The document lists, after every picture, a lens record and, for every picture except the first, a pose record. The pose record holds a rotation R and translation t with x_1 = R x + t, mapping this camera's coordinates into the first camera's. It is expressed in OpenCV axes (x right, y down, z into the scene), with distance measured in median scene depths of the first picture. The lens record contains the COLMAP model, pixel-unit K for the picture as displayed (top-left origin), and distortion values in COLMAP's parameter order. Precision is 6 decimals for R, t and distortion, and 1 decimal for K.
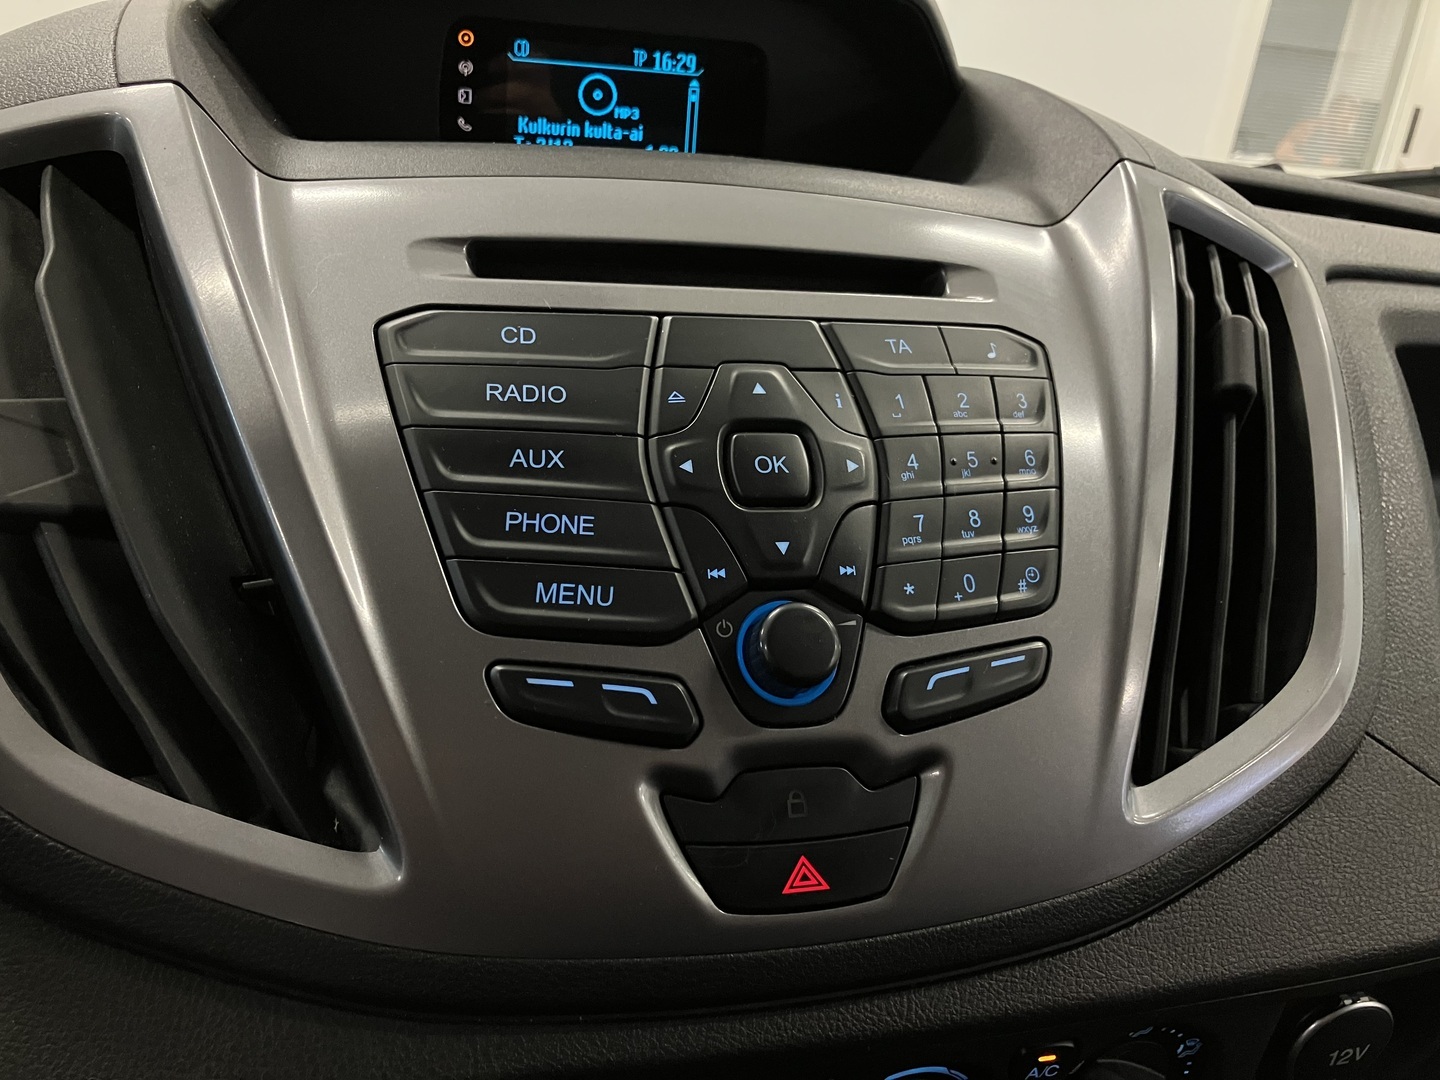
lens RADIAL K [[1220.7, 0, 720.0], [0, 1220.7, 540.0], [0, 0, 1]] dist [-0.004380, -0.001580]
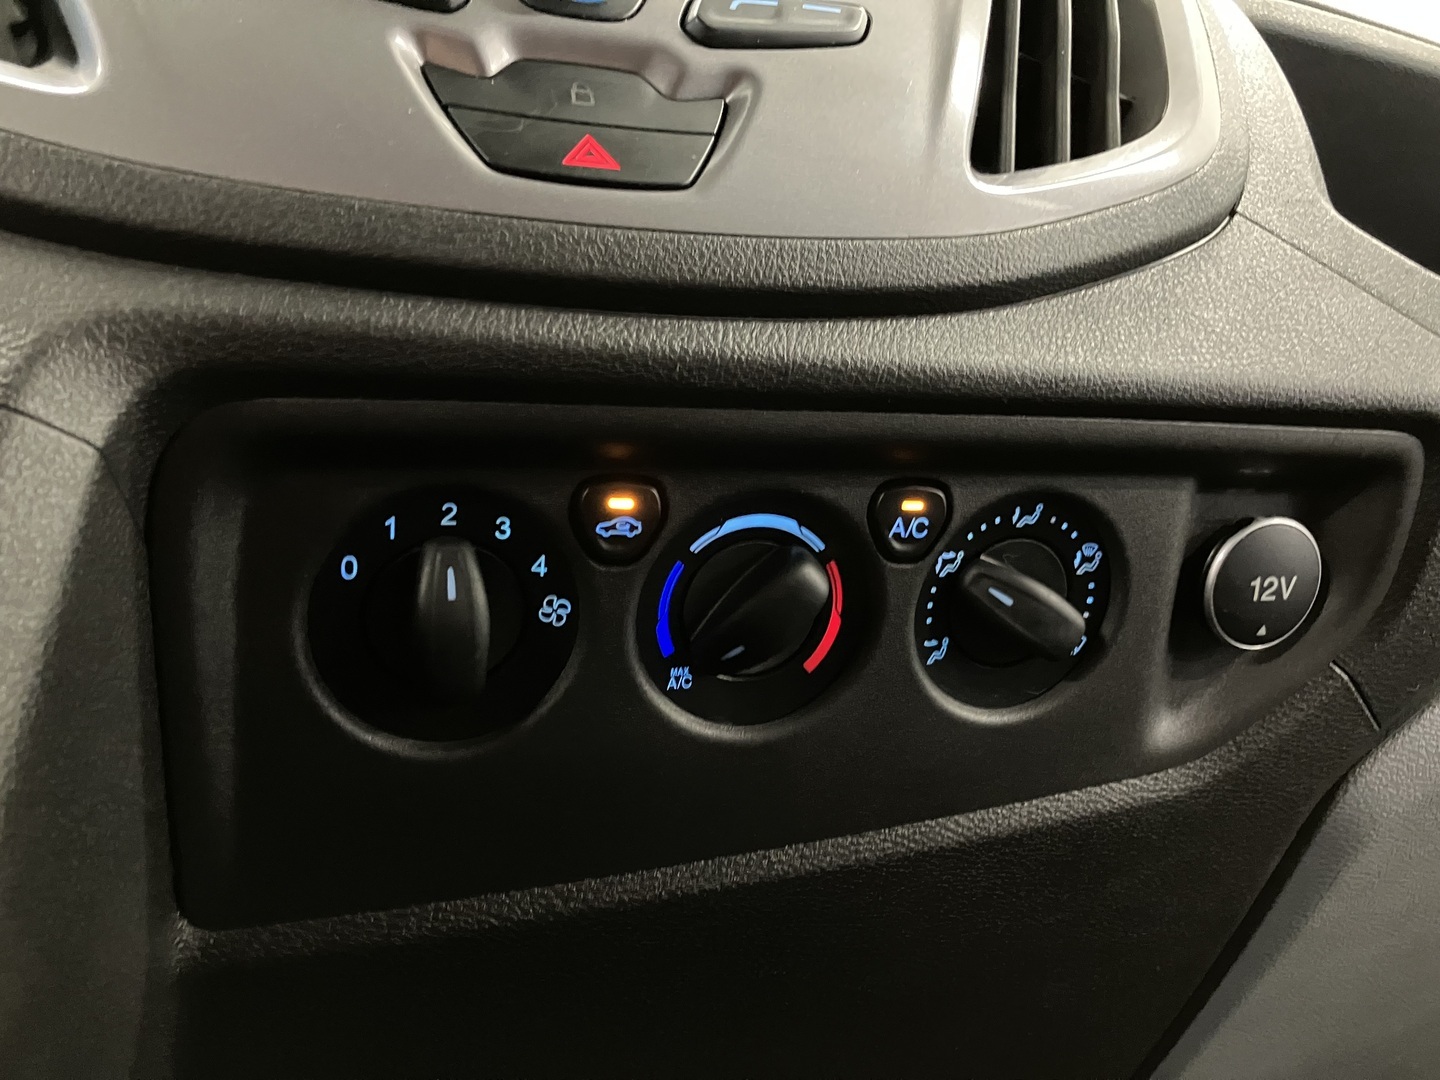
lens RADIAL K [[1220.7, 0, 720.0], [0, 1220.7, 540.0], [0, 0, 1]] dist [-0.004380, -0.001580]
pose [[0.998388, -0.041860, 0.038336, 0.052093], [0.048628, 0.979142, -0.197271, 0.321228], [-0.029279, 0.198818, 0.979599, 0.088052]]
